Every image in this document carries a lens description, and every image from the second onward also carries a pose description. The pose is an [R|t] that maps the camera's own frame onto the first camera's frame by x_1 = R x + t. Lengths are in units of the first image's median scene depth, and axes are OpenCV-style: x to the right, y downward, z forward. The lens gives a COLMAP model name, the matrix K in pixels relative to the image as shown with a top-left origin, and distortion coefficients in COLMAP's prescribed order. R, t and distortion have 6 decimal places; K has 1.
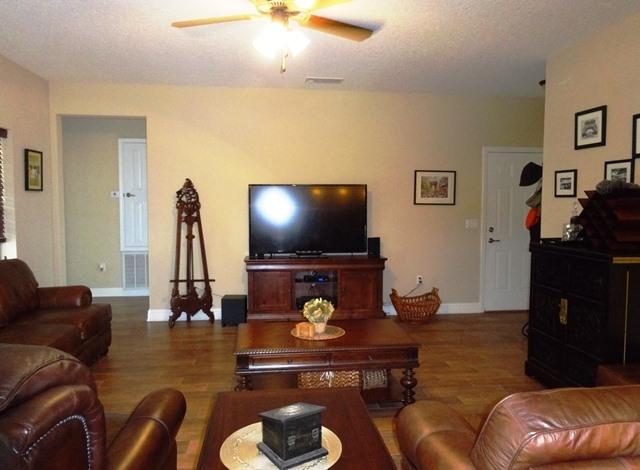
lens RADIAL K [[483.6, 0, 320.0], [0, 483.6, 235.0], [0, 0, 1]] dist [0.000955, 0.000908]
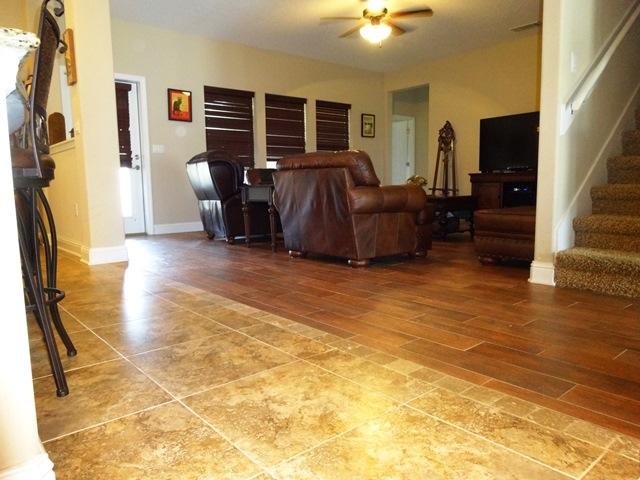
lens RADIAL K [[472.9, 0, 320.0], [0, 472.9, 240.0], [0, 0, 1]] dist [-0.002875, -0.004183]
pose [[0.555110, 0.079220, -0.827996, 0.745700], [-0.039278, 0.996840, 0.069042, 0.164146], [0.830849, -0.005804, 0.556468, -0.130587]]
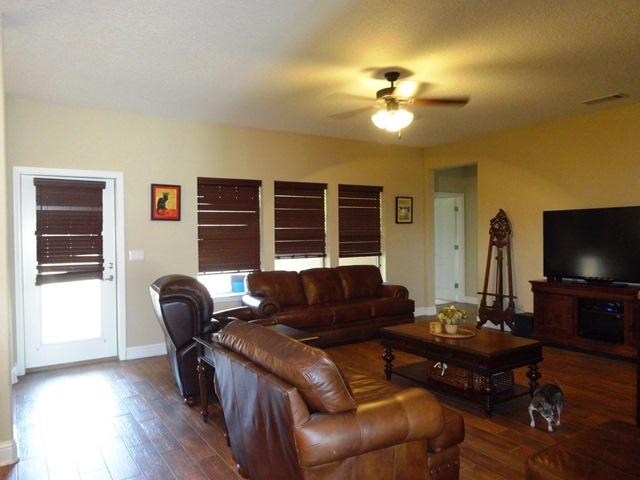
lens RADIAL K [[468.0, 0, 320.0], [0, 468.0, 240.0], [0, 0, 1]] dist [-0.010566, -0.000167]
pose [[0.442538, 0.002148, -0.896747, 0.565987], [-0.047961, 0.998623, -0.021277, 0.005045], [0.895466, 0.052424, 0.442032, 0.102982]]
